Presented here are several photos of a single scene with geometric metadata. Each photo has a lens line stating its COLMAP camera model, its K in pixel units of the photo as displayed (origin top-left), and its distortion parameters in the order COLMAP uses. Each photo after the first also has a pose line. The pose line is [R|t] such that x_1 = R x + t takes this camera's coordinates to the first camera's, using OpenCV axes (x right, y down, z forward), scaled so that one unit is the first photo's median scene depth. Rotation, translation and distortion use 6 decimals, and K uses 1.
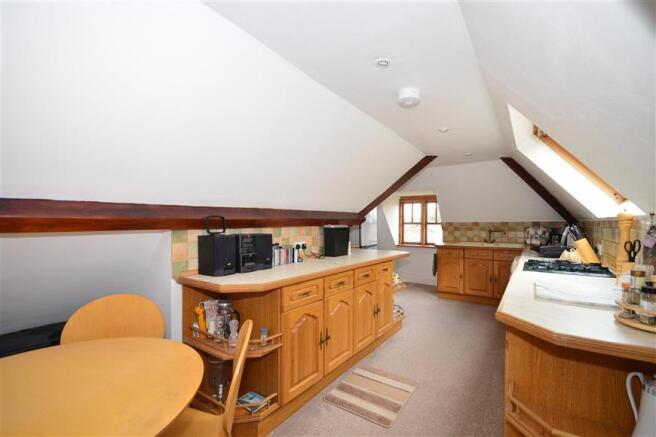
lens RADIAL K [[301.2, 0, 329.4], [0, 301.2, 227.7], [0, 0, 1]] dist [-0.014598, -0.000255]
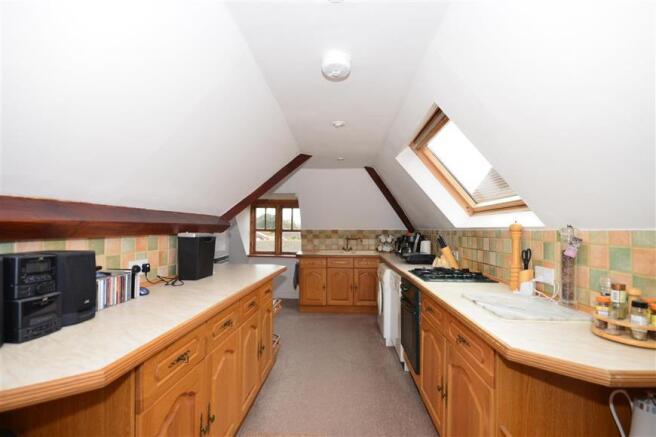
lens RADIAL K [[301.2, 0, 329.4], [0, 301.2, 227.7], [0, 0, 1]] dist [-0.014598, -0.000255]
pose [[0.828375, 0.012197, 0.560042, -0.111771], [-0.000840, 0.999789, -0.020531, -0.007435], [-0.560174, 0.016537, 0.828210, 0.264960]]
